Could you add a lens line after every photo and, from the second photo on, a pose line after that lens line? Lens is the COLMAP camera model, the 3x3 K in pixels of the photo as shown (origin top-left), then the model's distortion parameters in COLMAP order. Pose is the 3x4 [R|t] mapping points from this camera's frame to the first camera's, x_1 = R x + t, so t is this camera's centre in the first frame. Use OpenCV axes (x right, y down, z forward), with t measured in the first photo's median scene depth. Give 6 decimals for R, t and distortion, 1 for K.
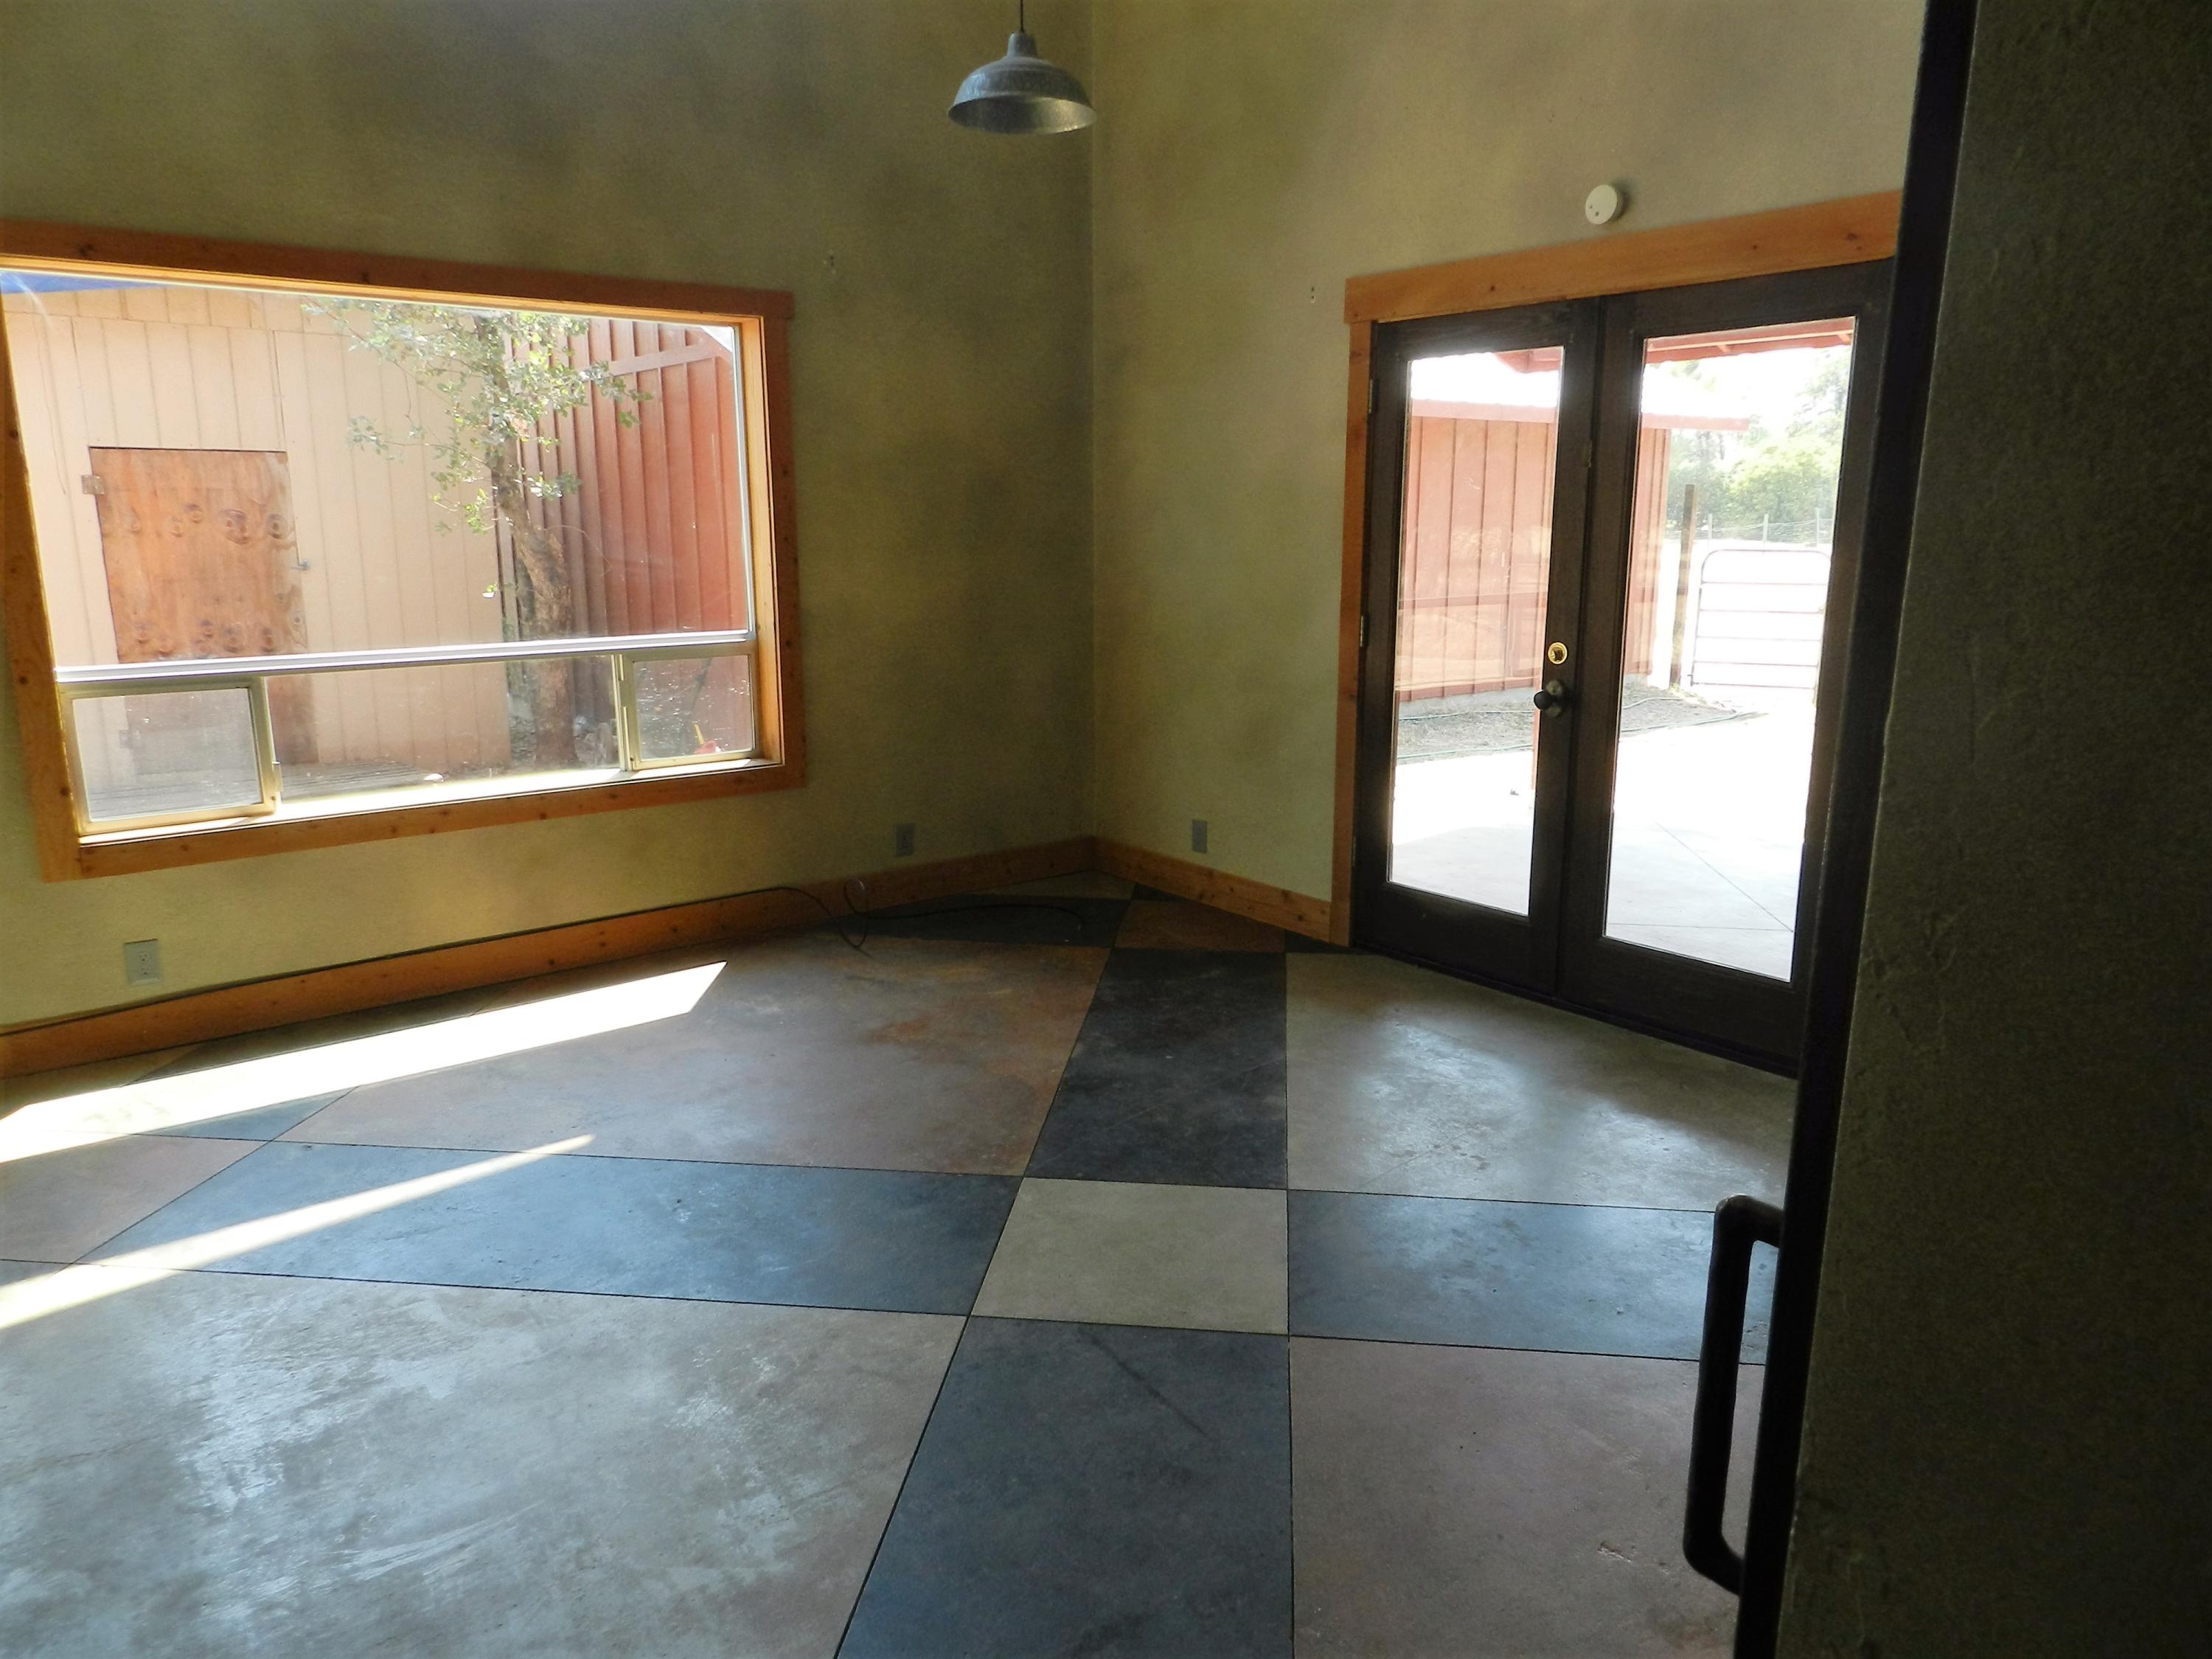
lens RADIAL K [[1505.8, 0, 1103.9], [0, 1505.8, 826.8], [0, 0, 1]] dist [0.027857, -0.015205]
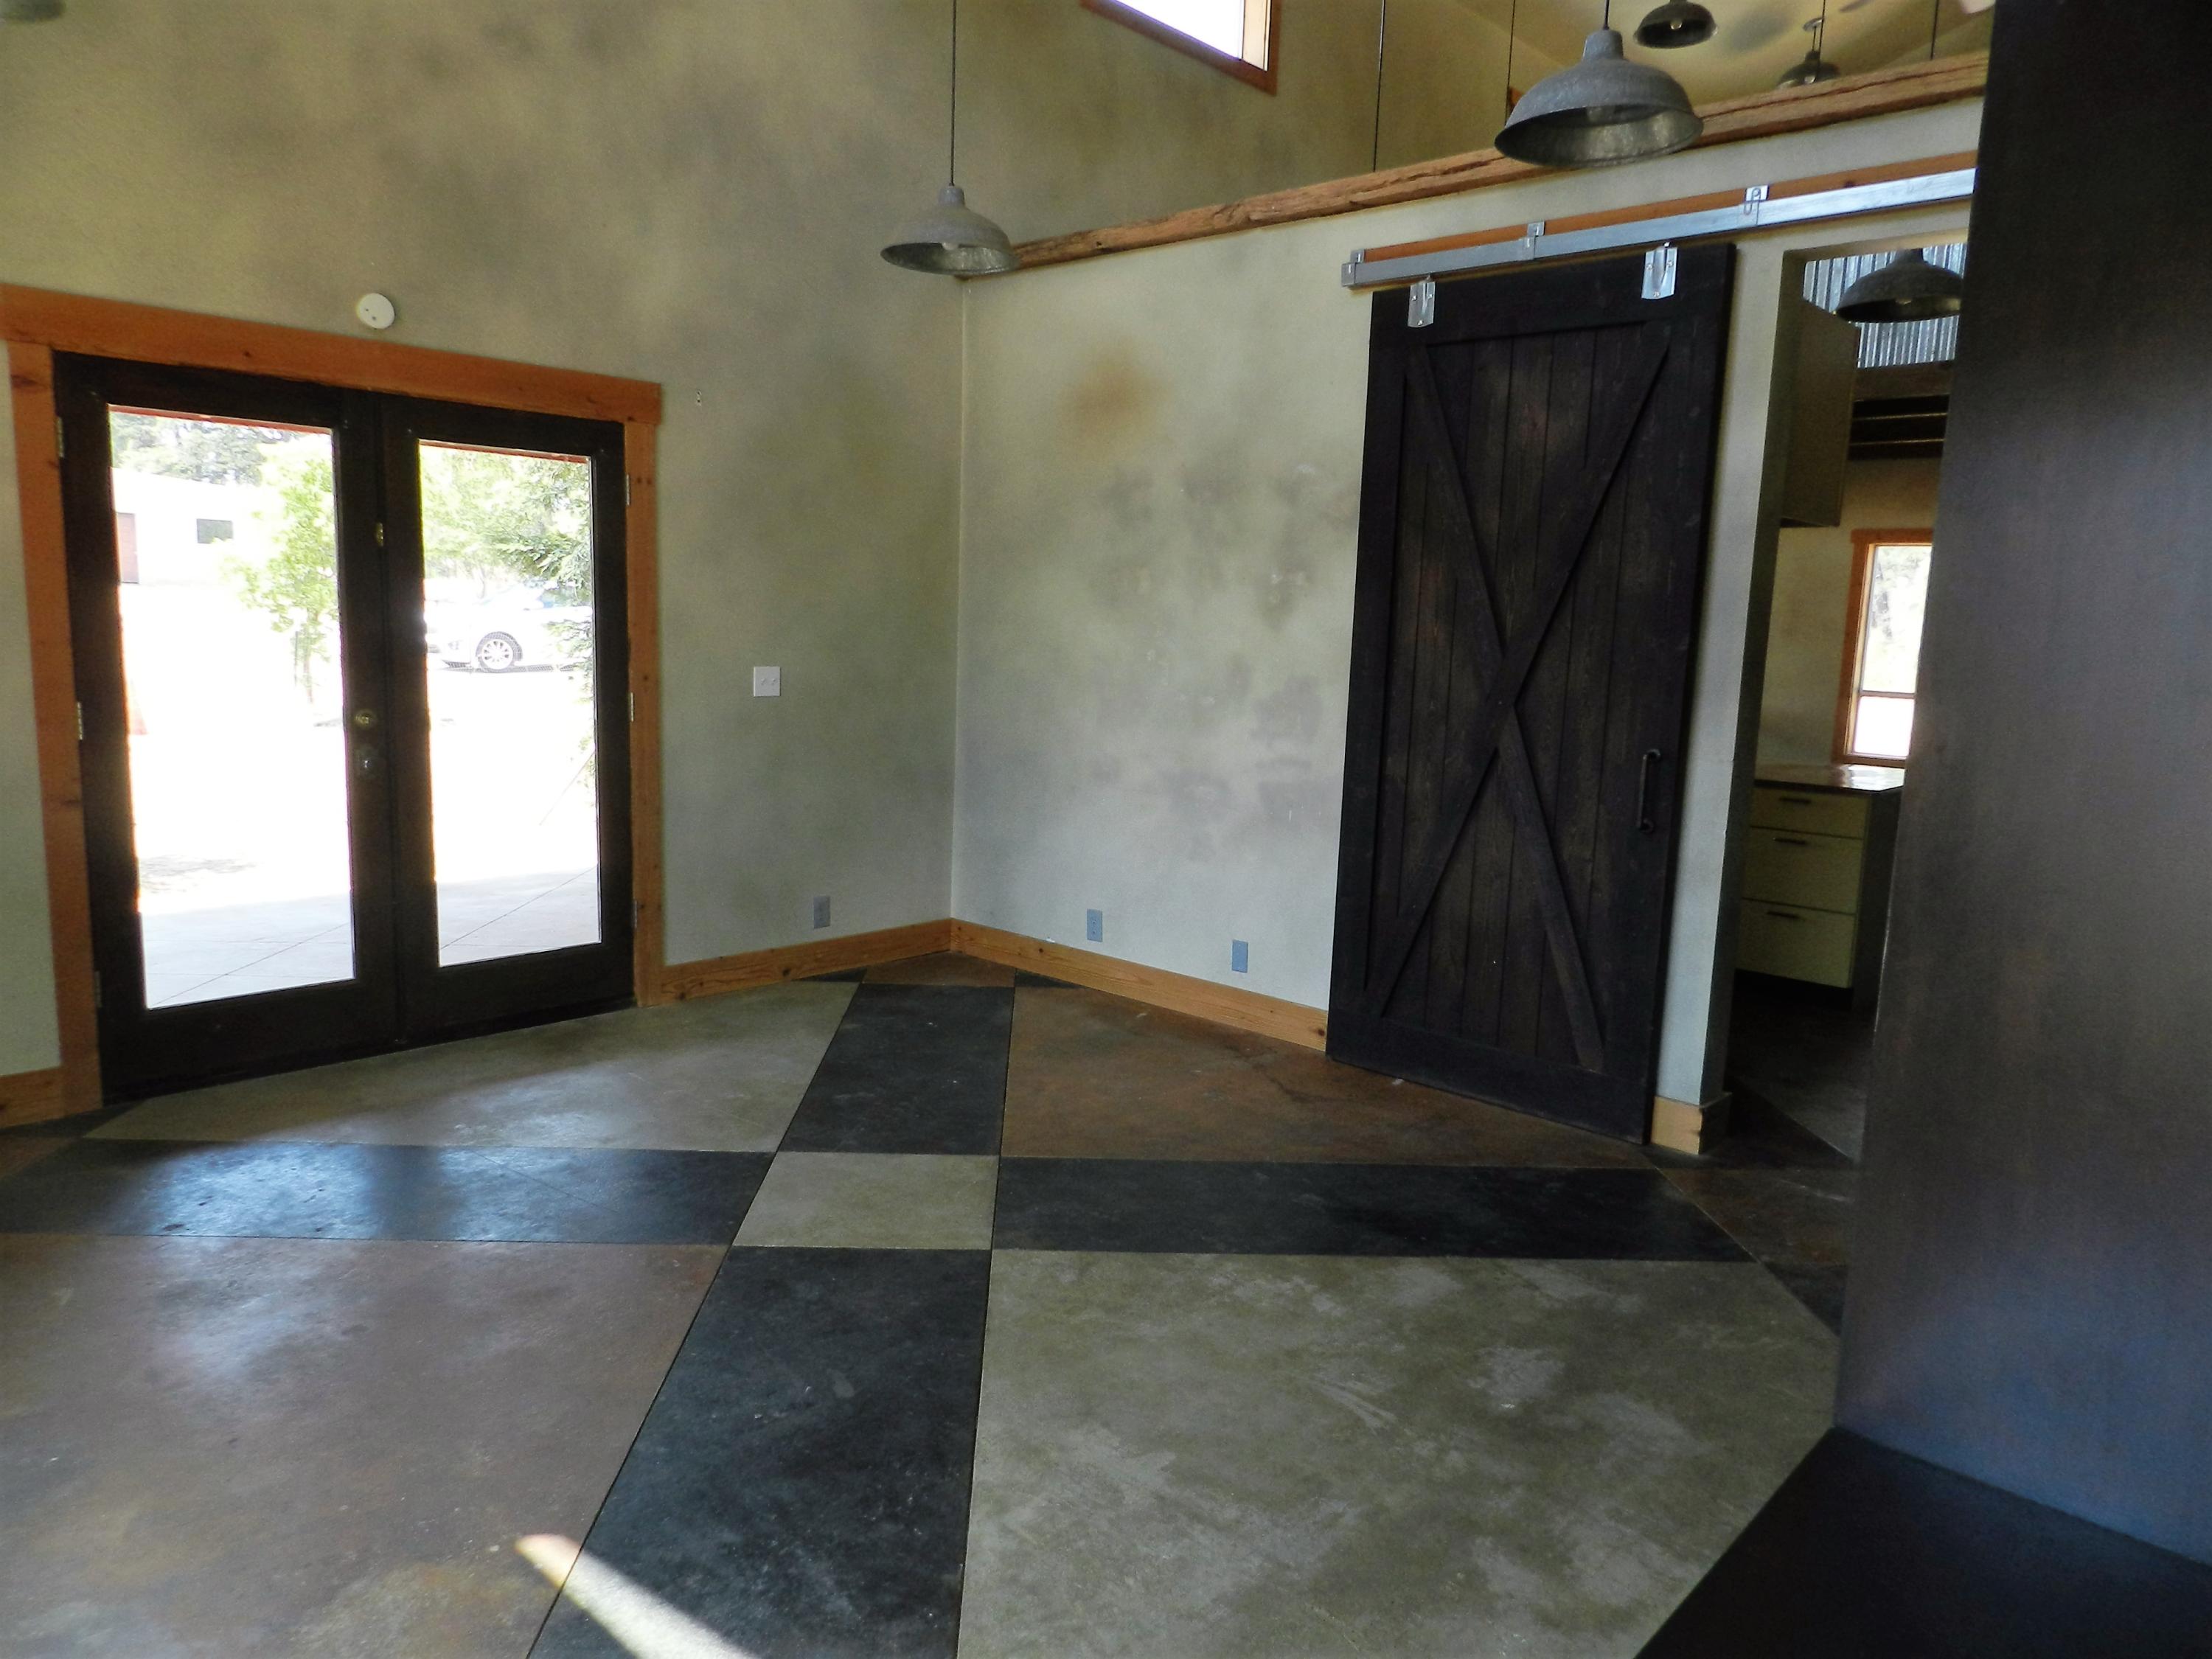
lens RADIAL K [[1505.8, 0, 1103.9], [0, 1505.8, 831.3], [0, 0, 1]] dist [0.027857, -0.015205]
pose [[-0.159048, -0.150733, 0.975696, -0.861147], [0.170451, 0.969243, 0.177522, -0.146214], [-0.972445, 0.194543, -0.128464, 0.682515]]
